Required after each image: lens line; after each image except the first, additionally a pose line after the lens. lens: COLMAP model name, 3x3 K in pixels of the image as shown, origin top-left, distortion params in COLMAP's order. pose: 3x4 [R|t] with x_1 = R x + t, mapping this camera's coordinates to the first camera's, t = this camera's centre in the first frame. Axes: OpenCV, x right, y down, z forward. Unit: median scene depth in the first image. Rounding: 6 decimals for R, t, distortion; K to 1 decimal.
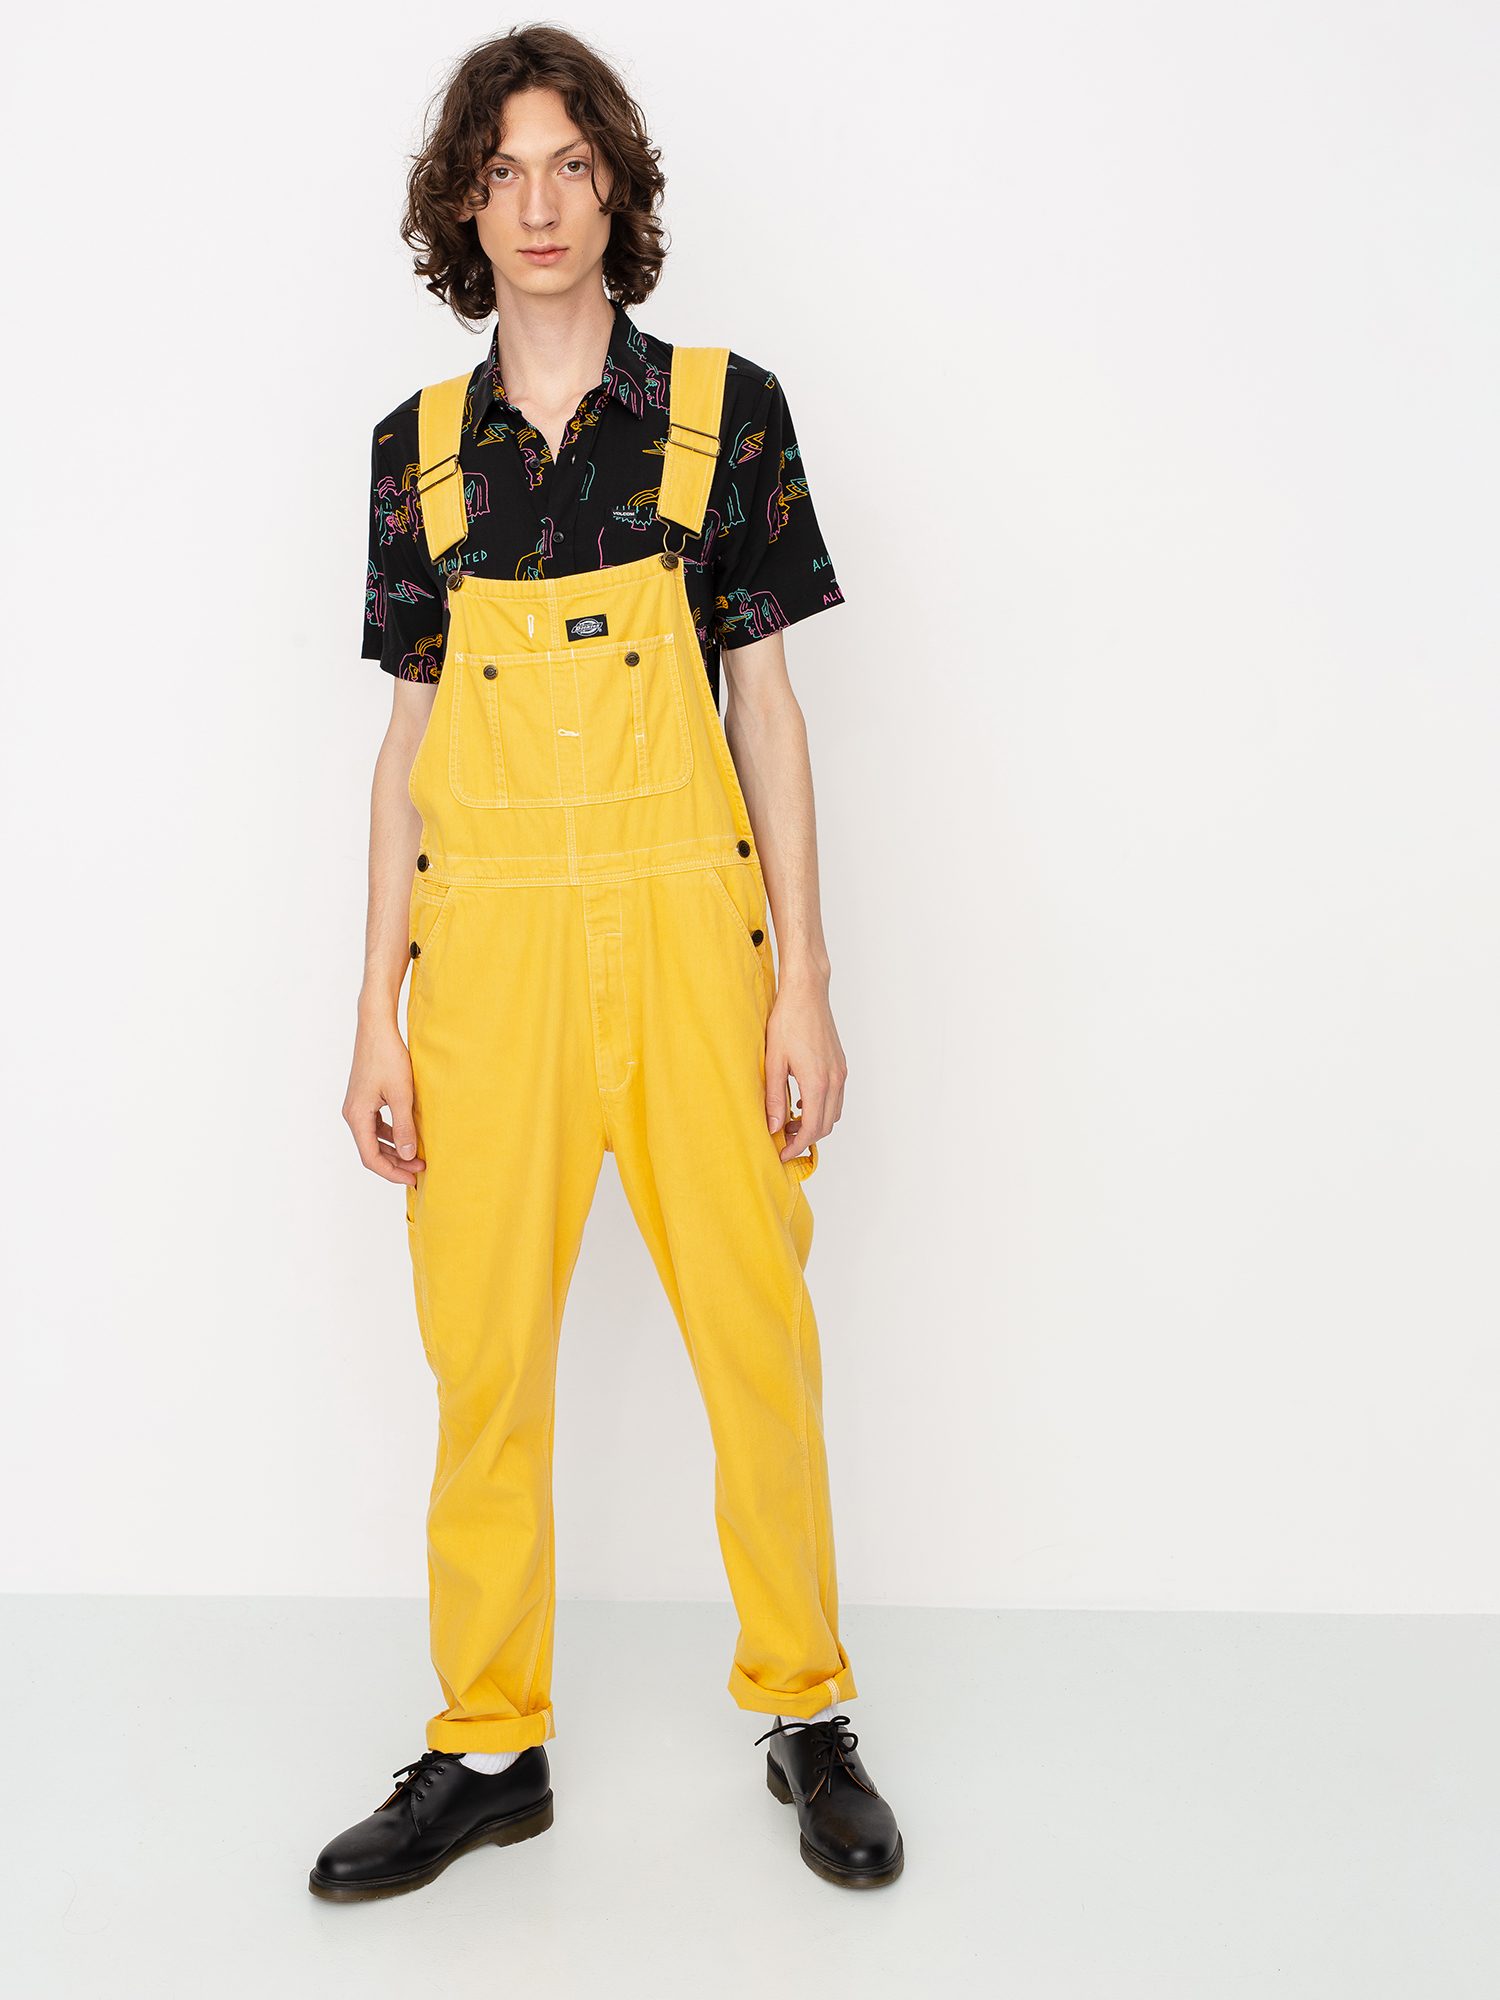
lens RADIAL K [[3191.1, 0, 750.0], [0, 3191.1, 1000.0], [0, 0, 1]] dist [0.010436, 0.153258]
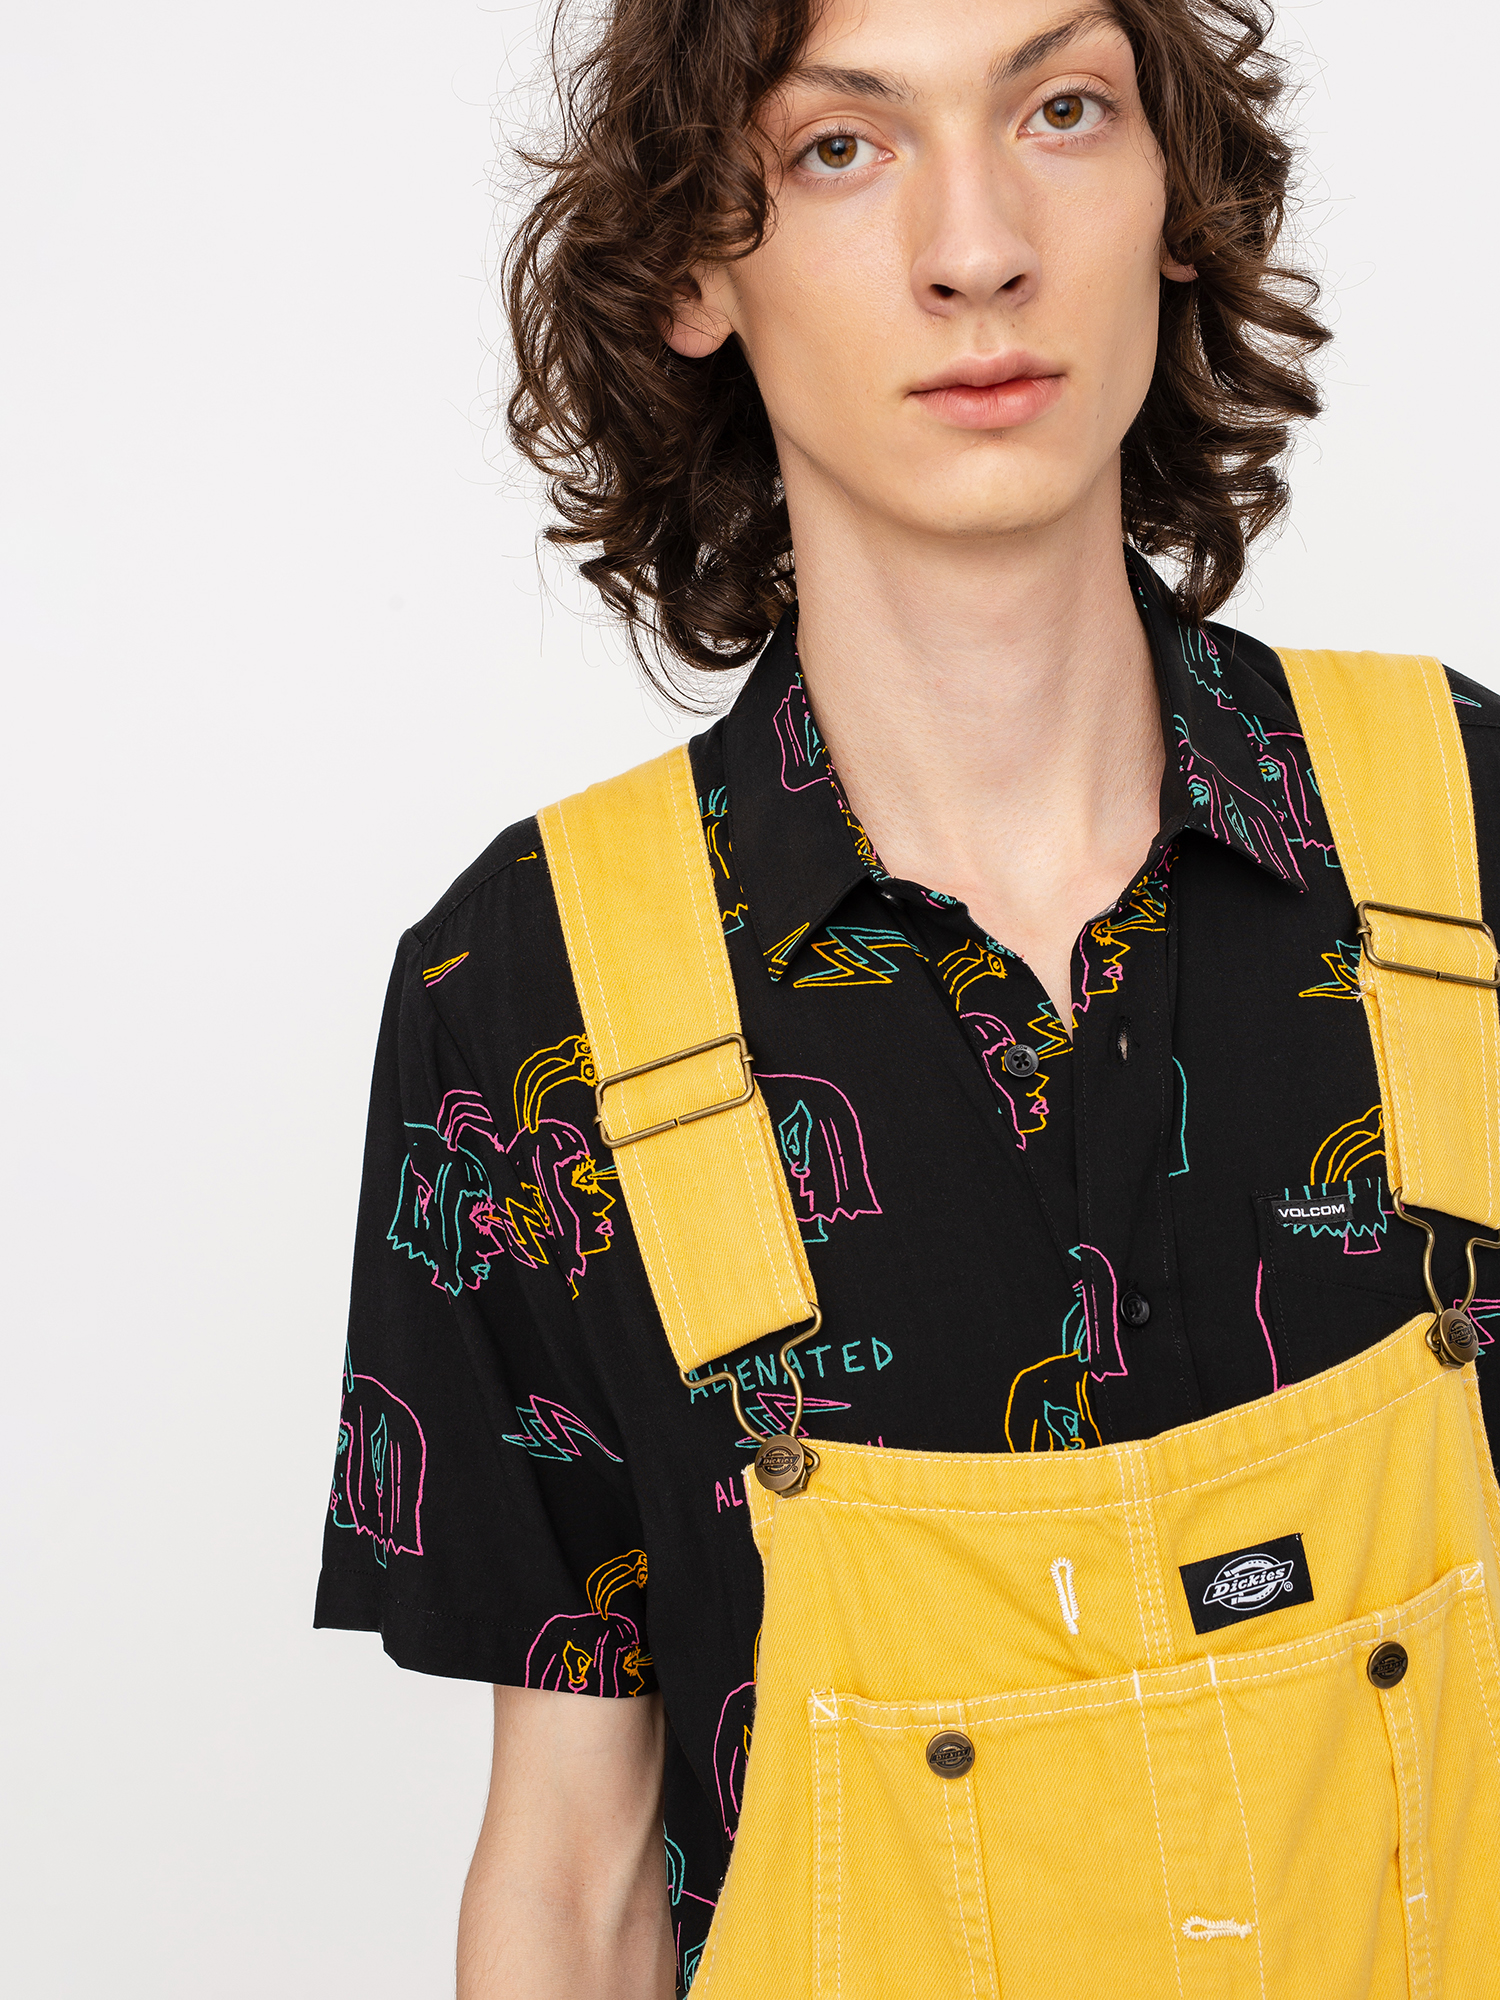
lens RADIAL K [[3191.1, 0, 750.0], [0, 3191.1, 1000.0], [0, 0, 1]] dist [0.010436, 0.153258]
pose [[0.917429, -0.076591, 0.390459, -0.212677], [0.073019, 0.997041, 0.024009, -0.183509], [-0.391143, 0.006485, 0.920307, 0.723408]]
